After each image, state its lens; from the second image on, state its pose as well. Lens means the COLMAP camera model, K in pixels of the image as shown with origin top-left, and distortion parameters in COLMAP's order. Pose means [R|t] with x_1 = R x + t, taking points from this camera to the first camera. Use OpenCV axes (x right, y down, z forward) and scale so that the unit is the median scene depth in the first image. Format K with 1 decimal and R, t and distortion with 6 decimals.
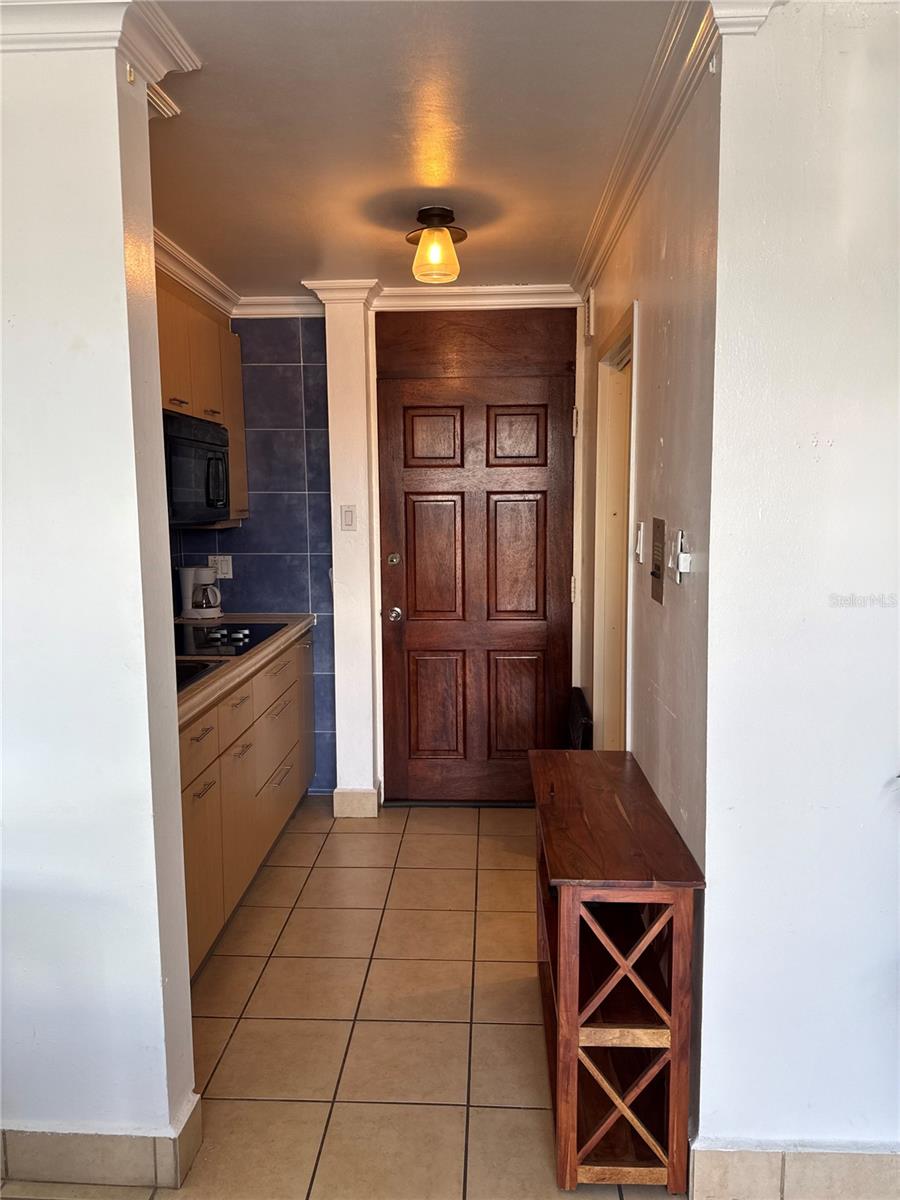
lens RADIAL K [[851.7, 0, 449.2], [0, 851.7, 600.3], [0, 0, 1]] dist [0.054682, -0.073576]
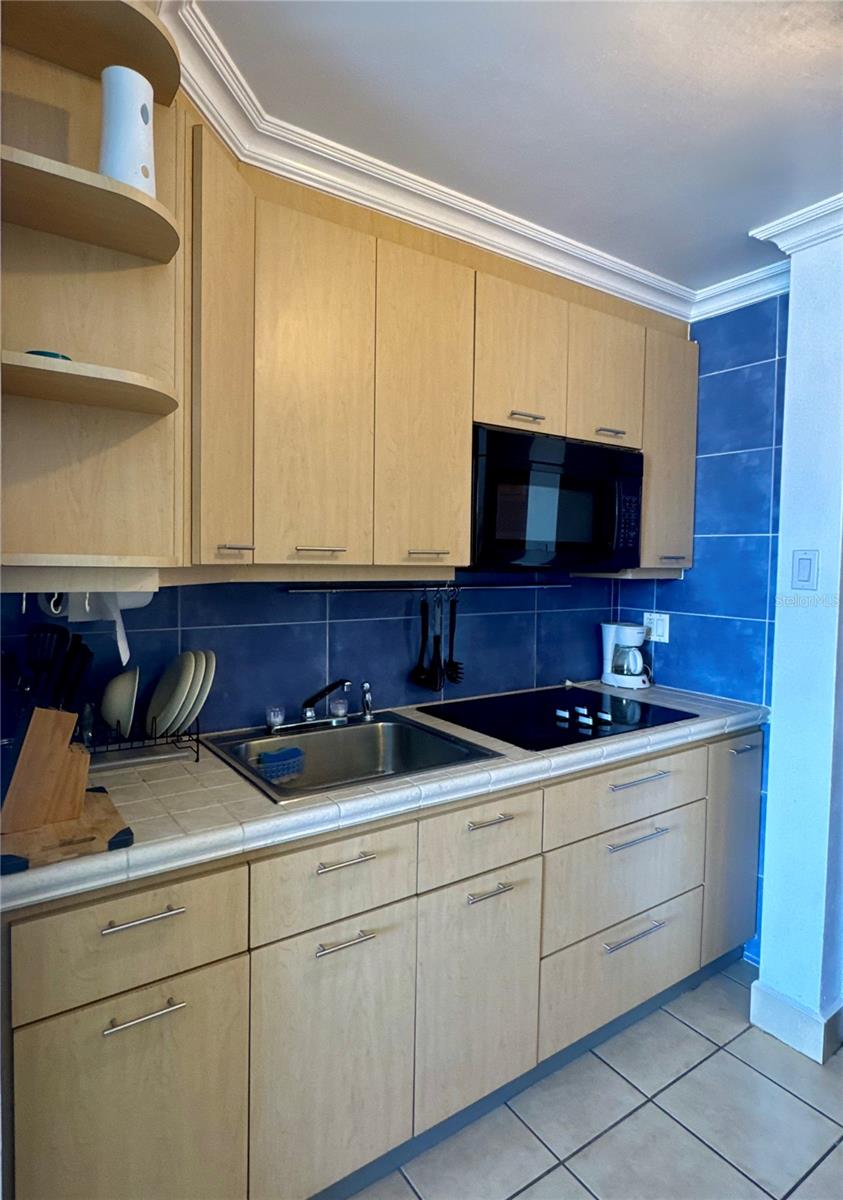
lens RADIAL K [[655.8, 0, 415.7], [0, 655.8, 588.5], [0, 0, 1]] dist [0.004007, -0.000018]
pose [[0.599740, 0.049663, -0.798652, 0.097952], [-0.116253, 0.992891, -0.025557, -0.034138], [0.791705, 0.108173, 0.601250, 0.449266]]
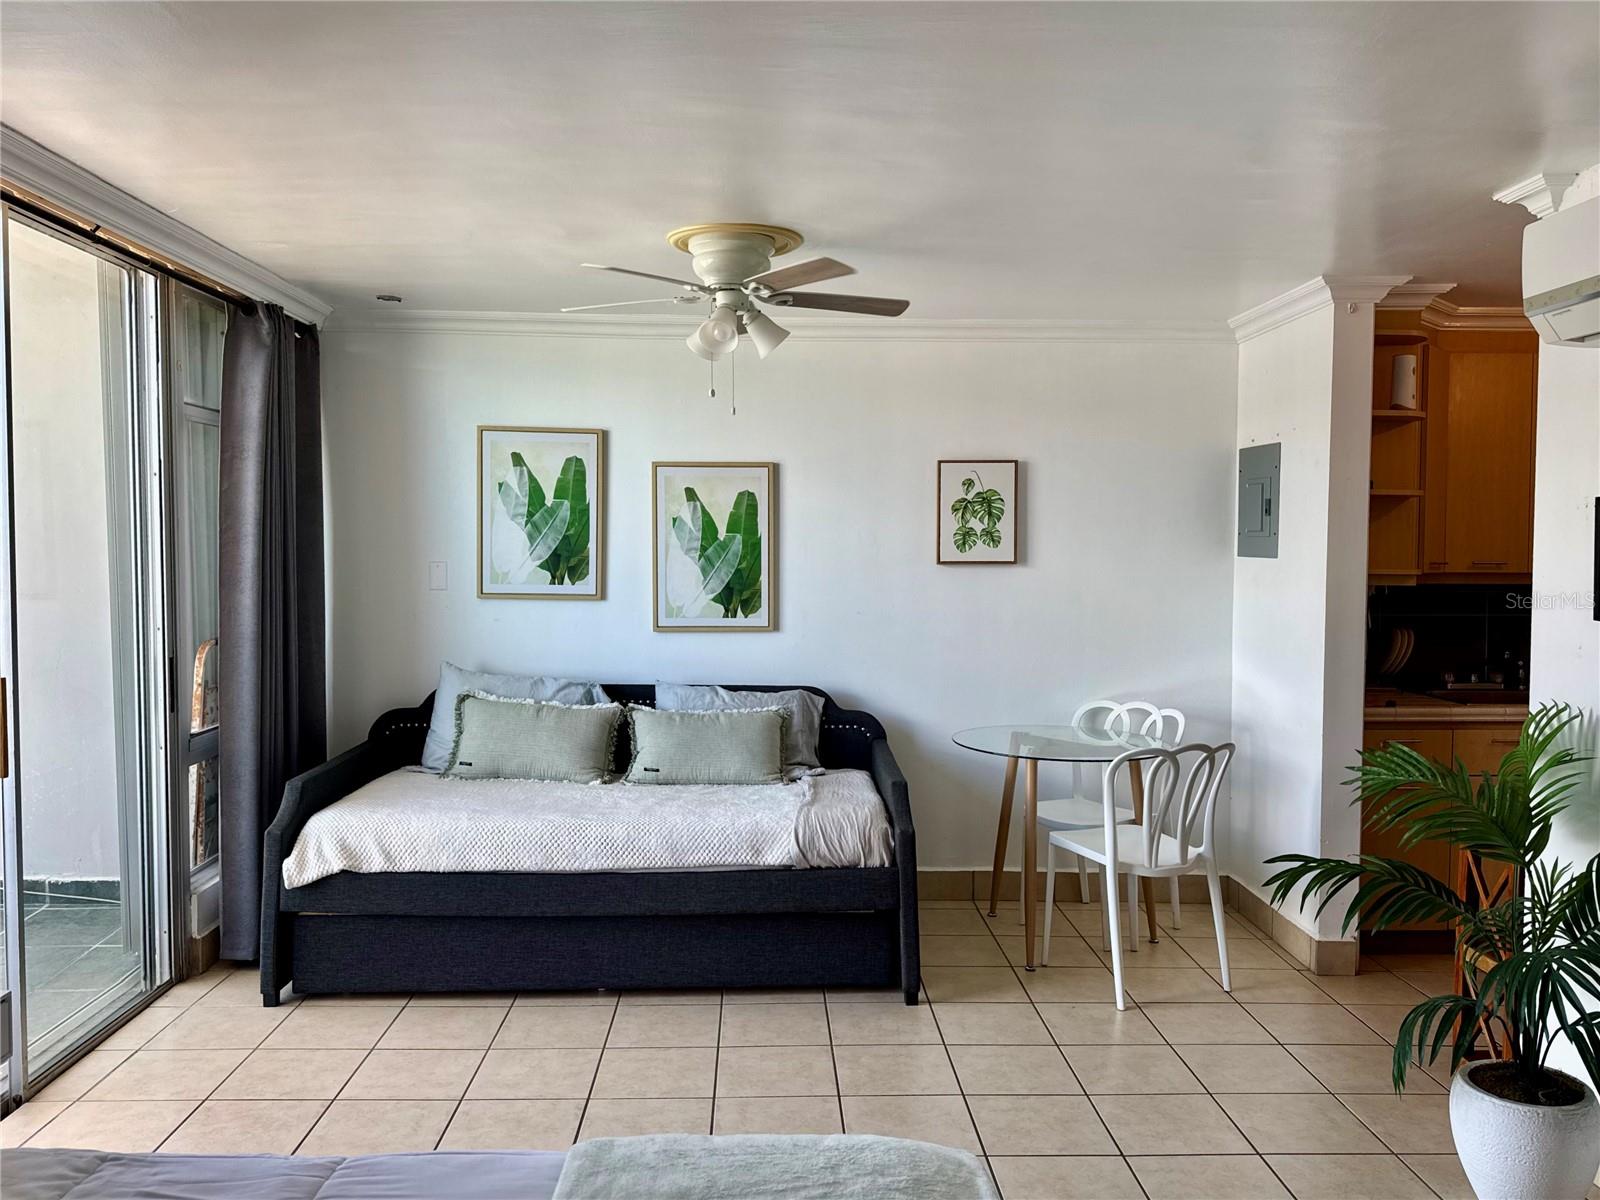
lens RADIAL K [[1276.6, 0, 799.3], [0, 1276.6, 597.5], [0, 0, 1]] dist [0.012134, 0.004227]
pose [[0.071751, 0.039225, -0.996651, 0.947613], [-0.128660, 0.991242, 0.029749, 0.021499], [0.989090, 0.126094, 0.076169, -0.120629]]
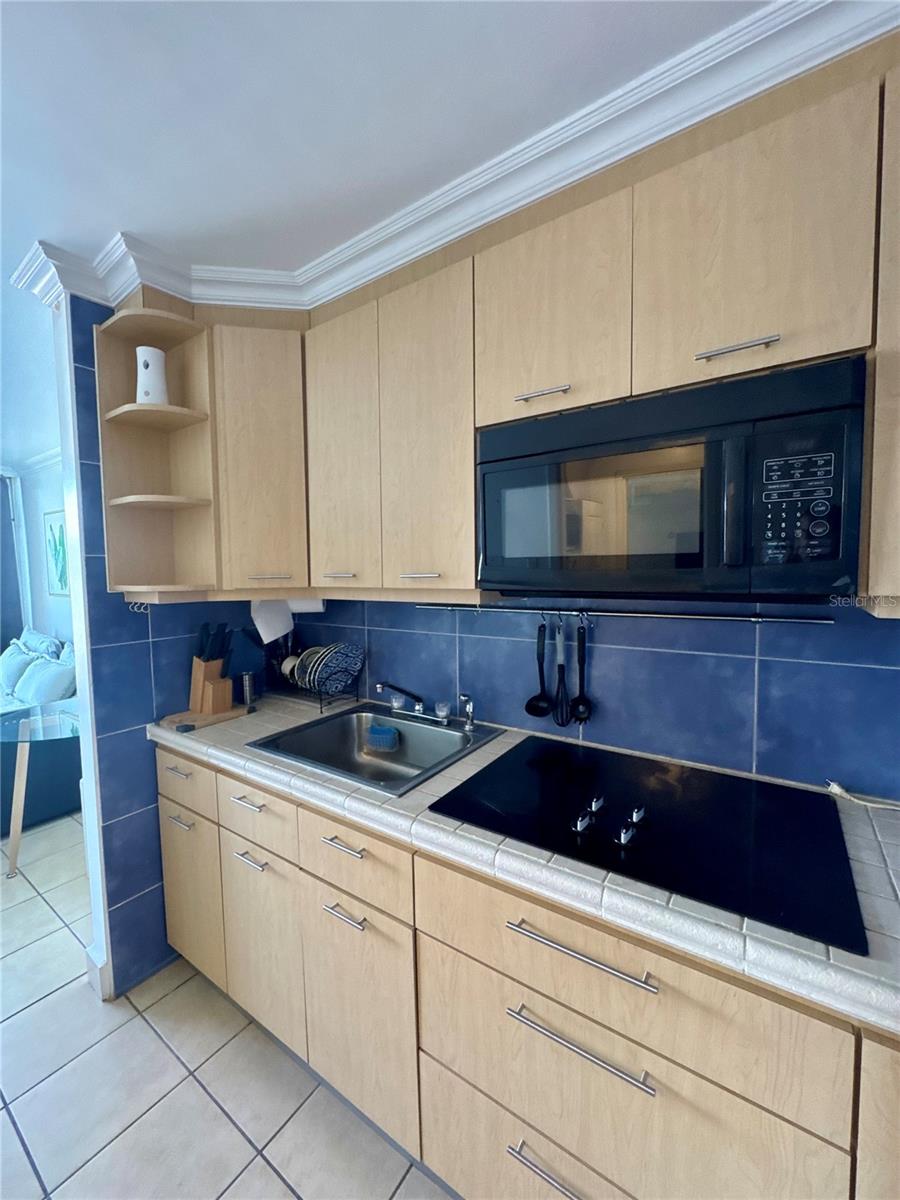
lens RADIAL K [[482.8, 0, 449.7], [0, 482.8, 604.0], [0, 0, 1]] dist [-0.001682, -0.000446]
pose [[-0.528194, 0.066723, -0.846498, 0.018113], [-0.091368, 0.986654, 0.134782, -0.100014], [0.844193, 0.148534, -0.515049, 0.925384]]
